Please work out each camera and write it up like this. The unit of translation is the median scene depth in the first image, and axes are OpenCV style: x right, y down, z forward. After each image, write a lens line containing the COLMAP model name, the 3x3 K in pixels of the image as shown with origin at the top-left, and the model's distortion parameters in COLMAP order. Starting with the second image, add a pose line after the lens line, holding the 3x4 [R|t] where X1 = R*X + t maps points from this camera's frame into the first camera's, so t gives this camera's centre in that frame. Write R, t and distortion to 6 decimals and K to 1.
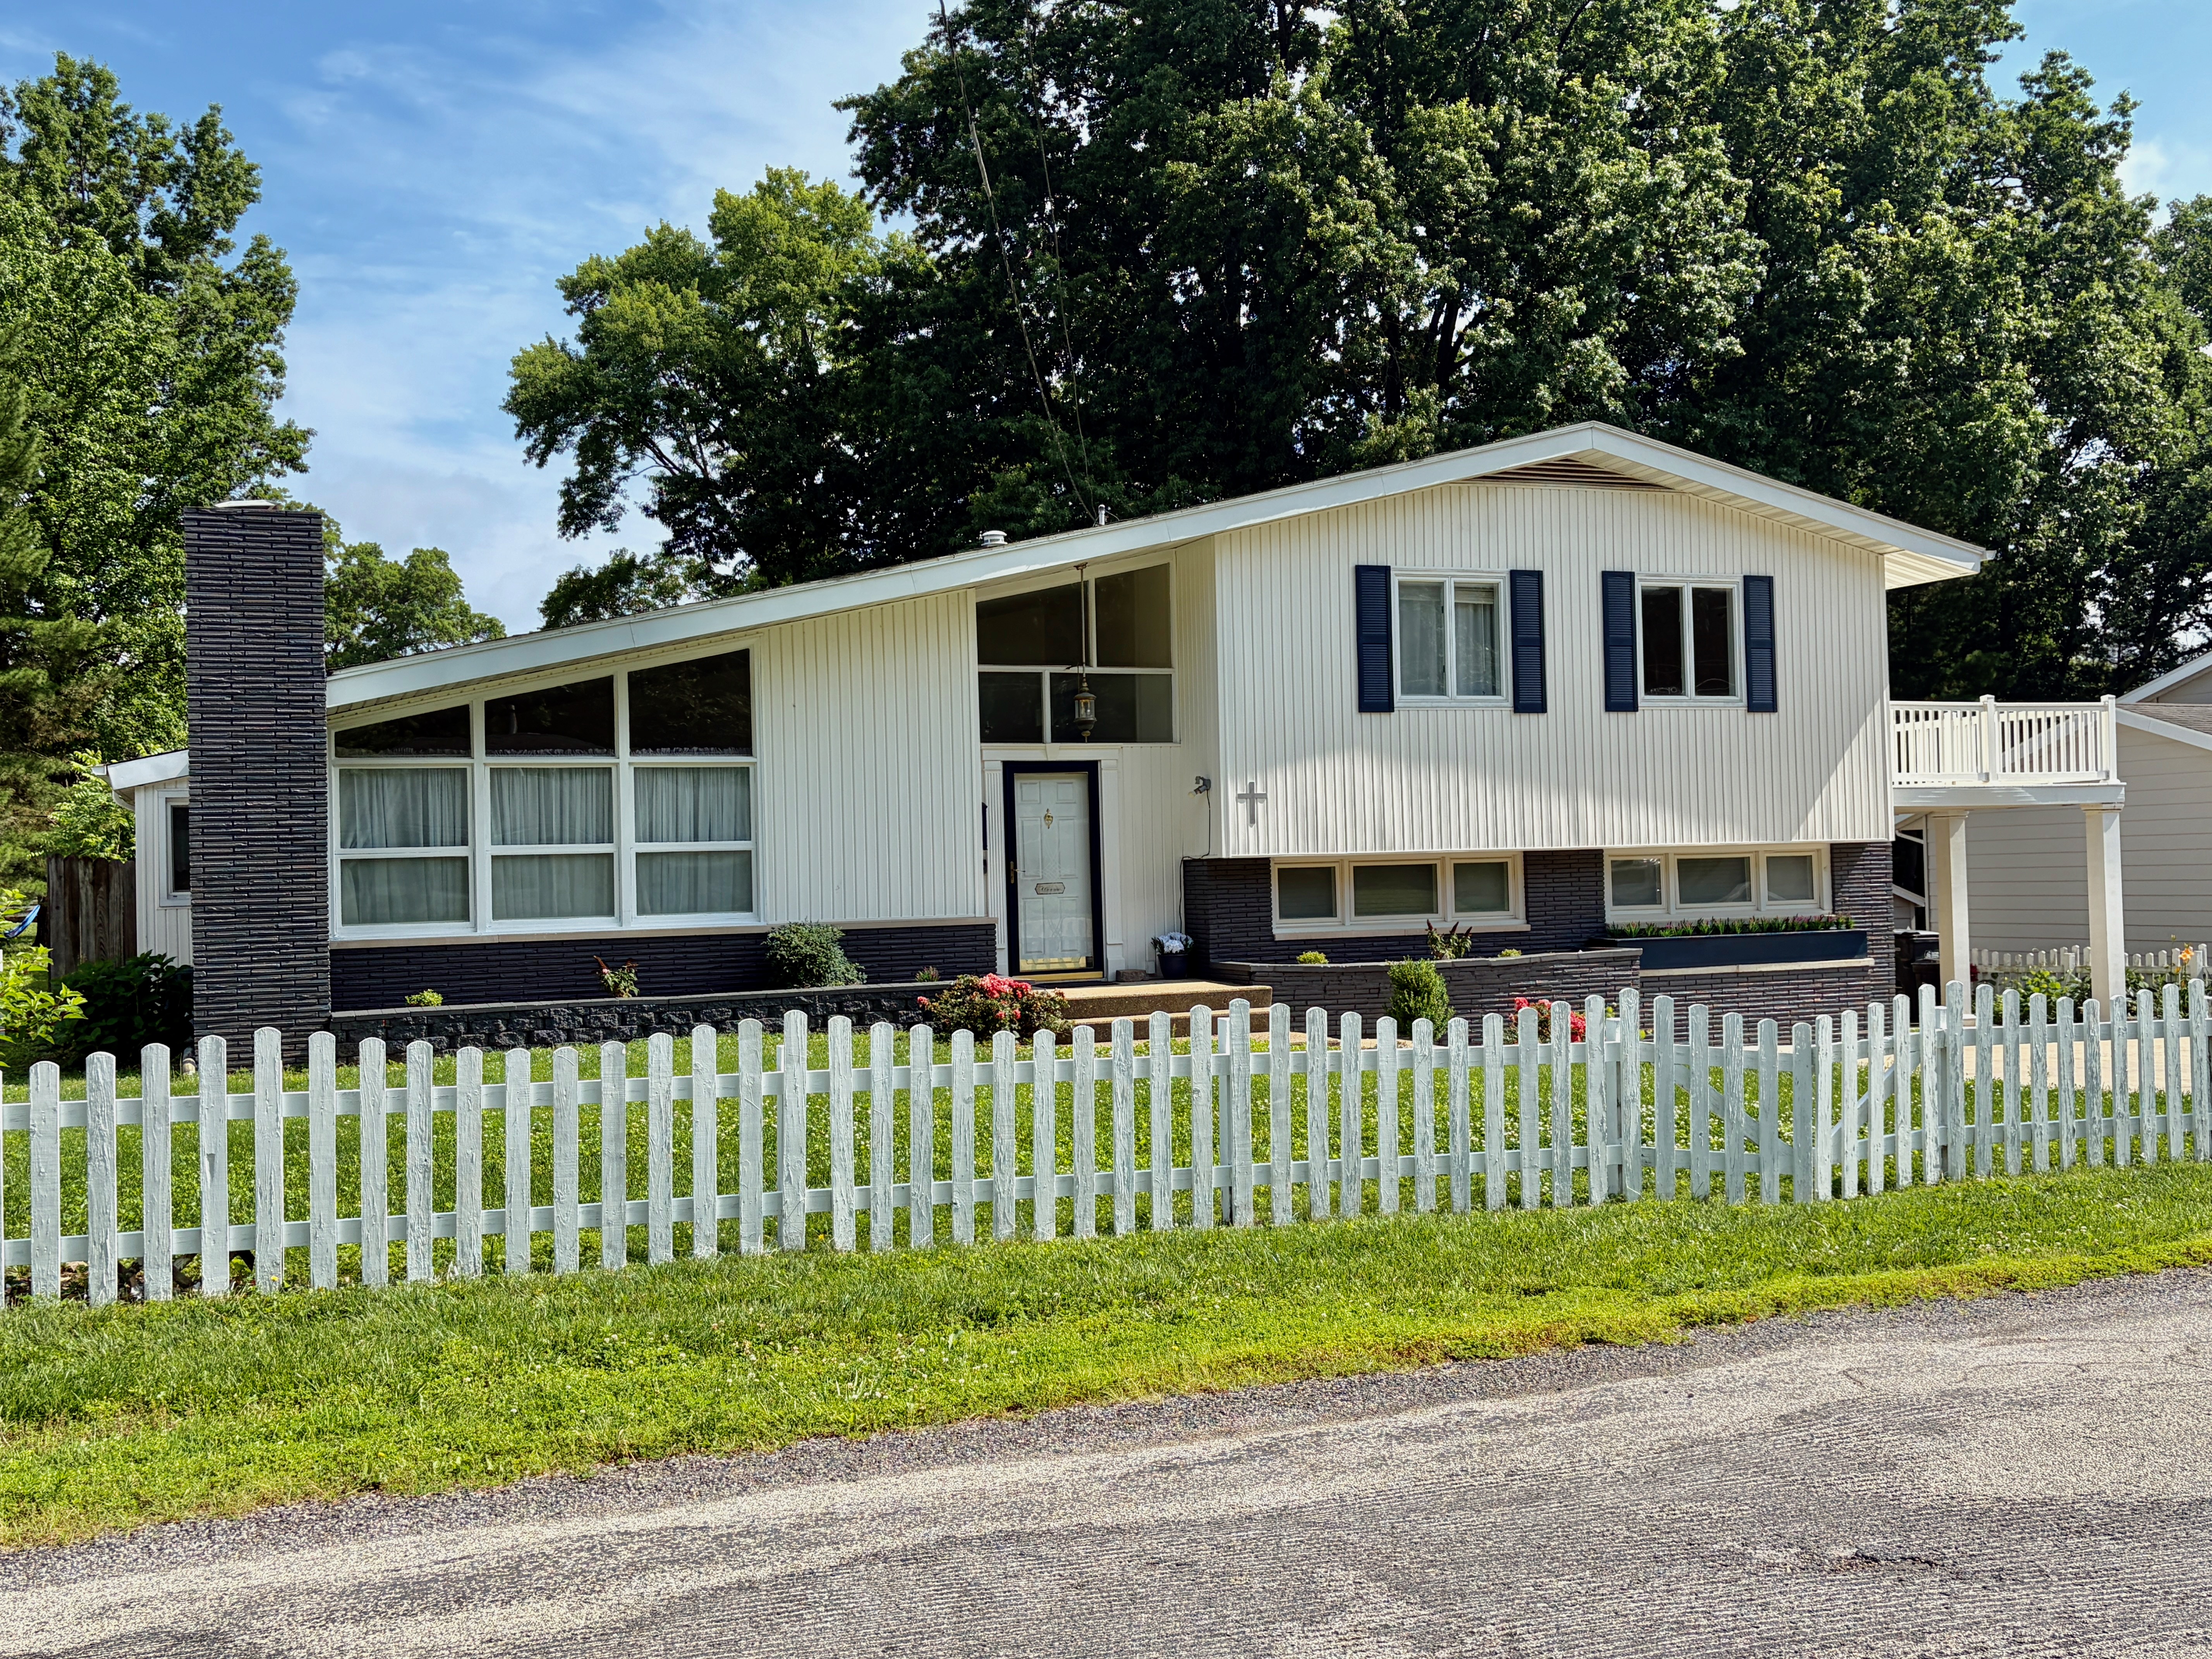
lens RADIAL K [[2170.9, 0, 1099.3], [0, 2170.9, 826.8], [0, 0, 1]] dist [0.037778, 0.000000]
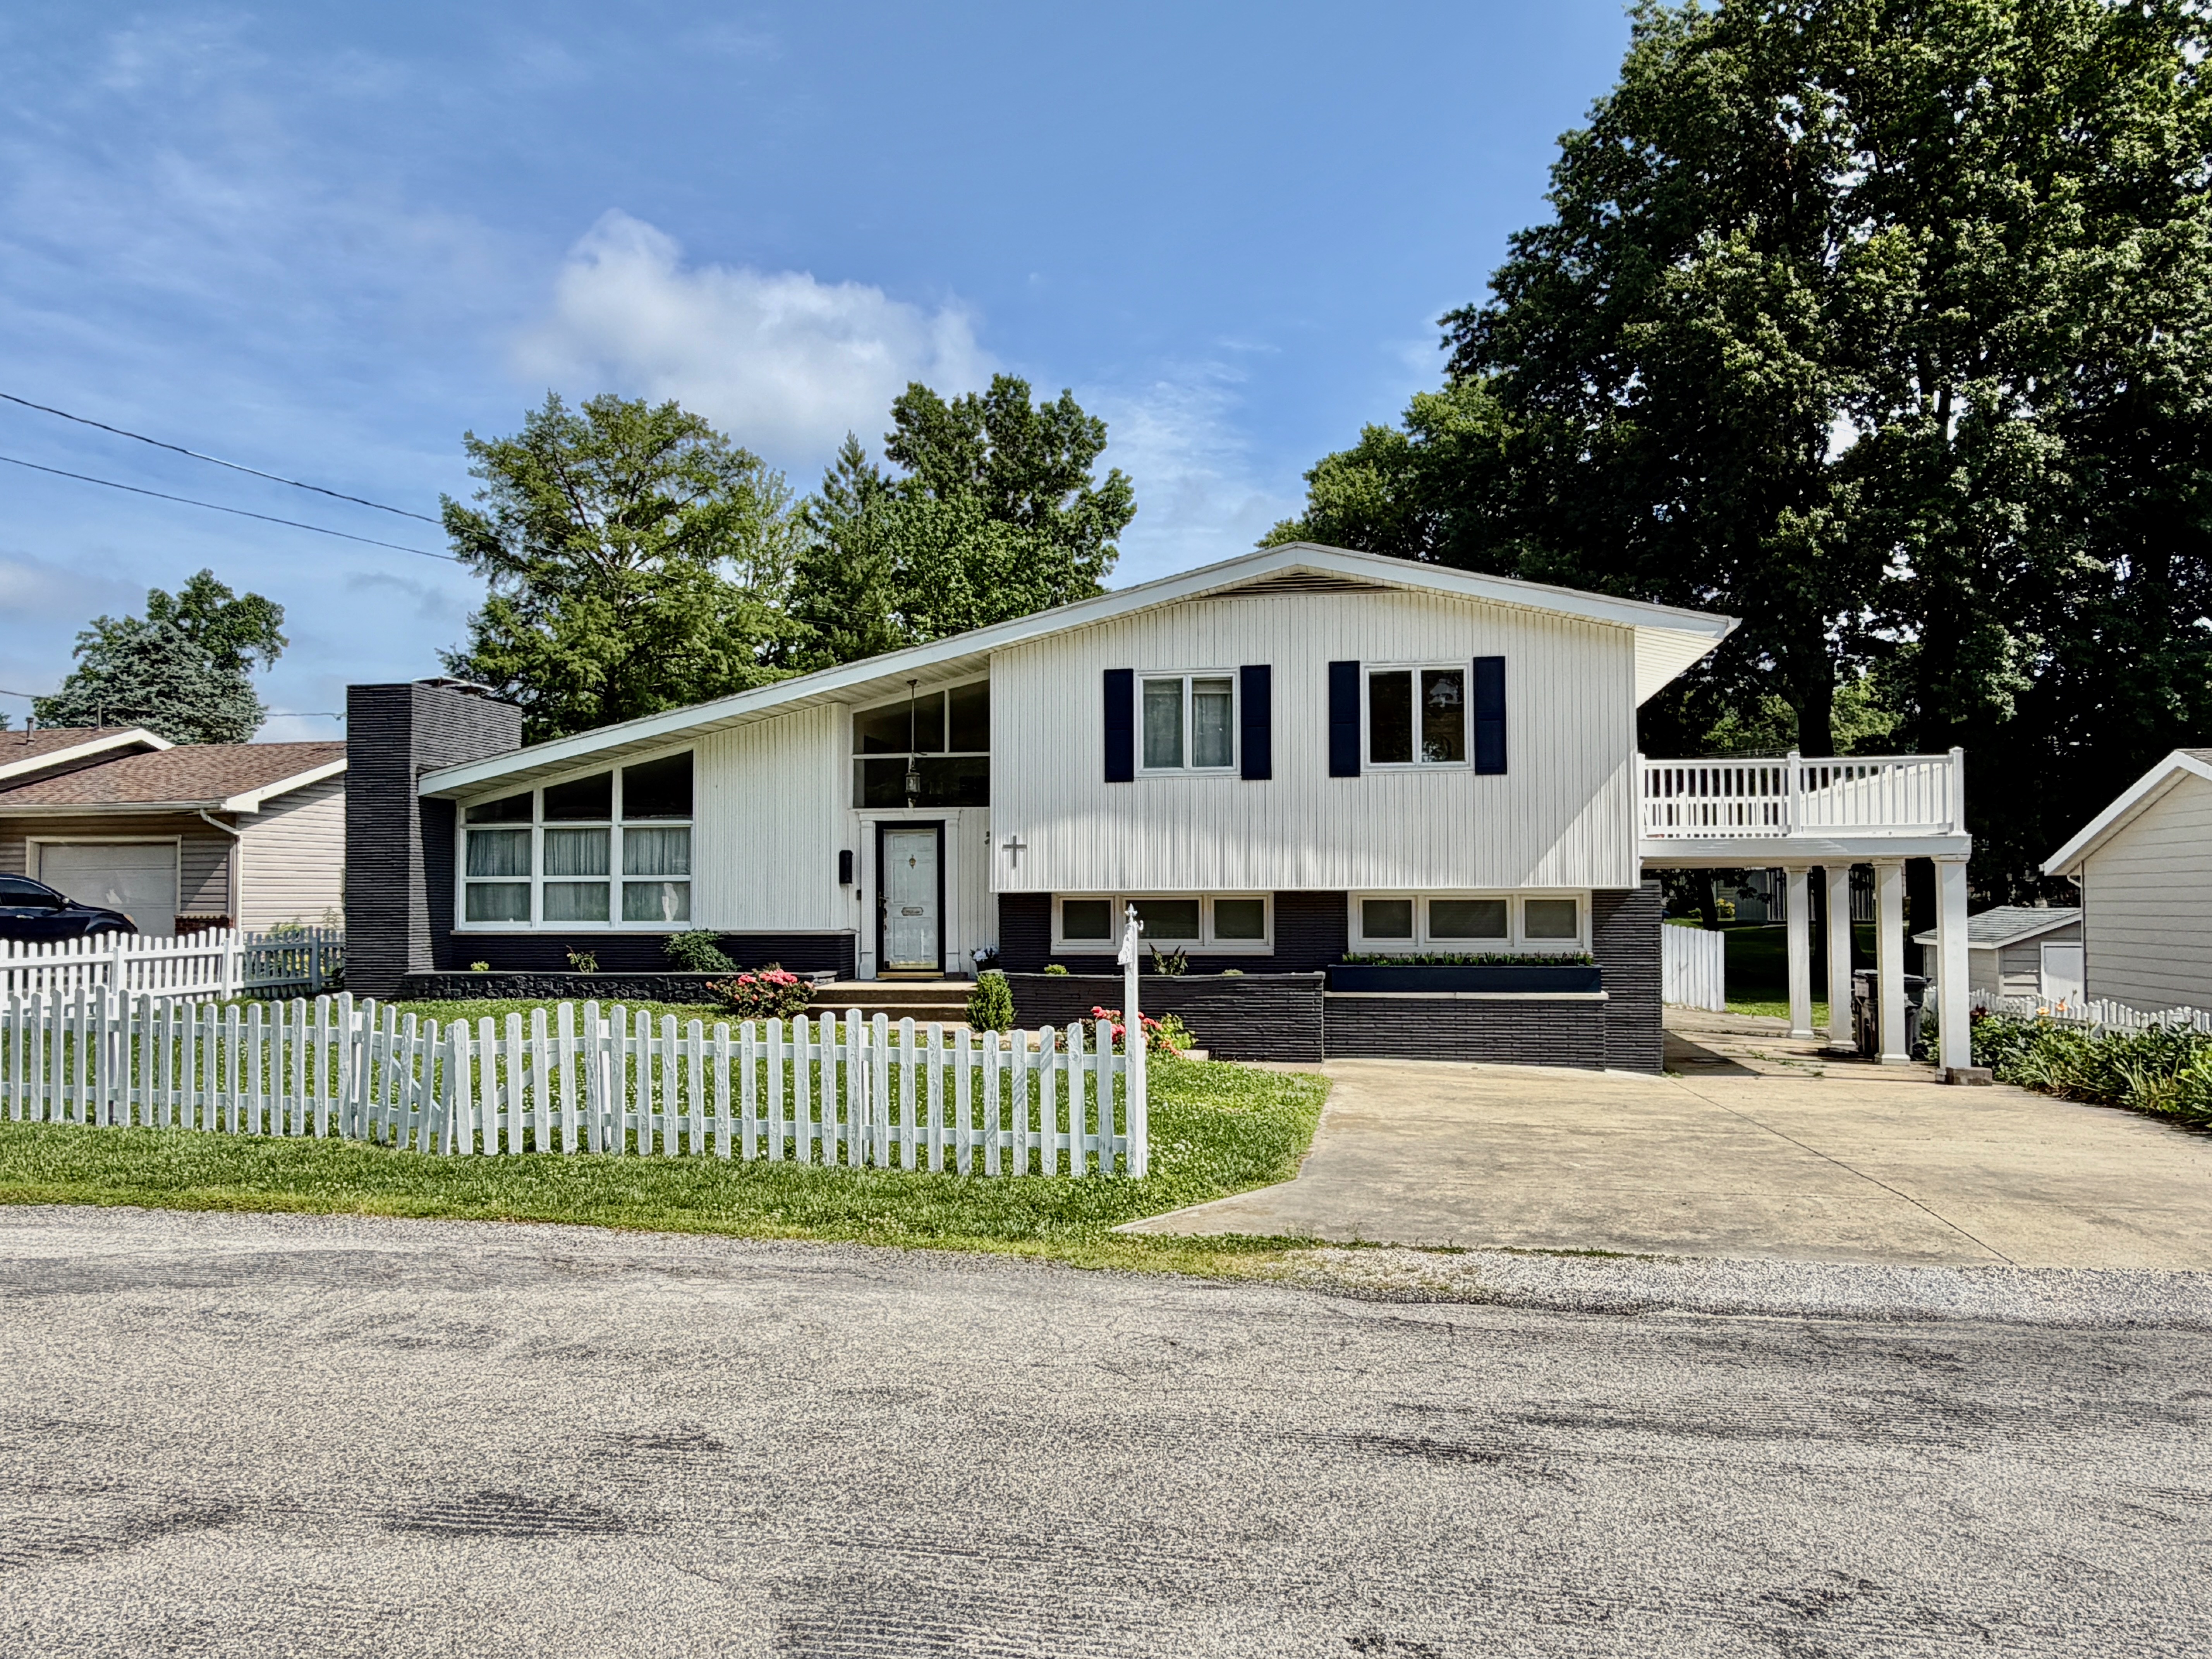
lens RADIAL K [[1586.7, 0, 1111.7], [0, 1586.7, 836.8], [0, 0, 1]] dist [-0.002123, 0.000482]
pose [[0.838503, 0.002069, -0.544893, 0.616247], [-0.007120, 0.999949, -0.007159, -0.012802], [0.544850, 0.009882, 0.838475, 0.195682]]
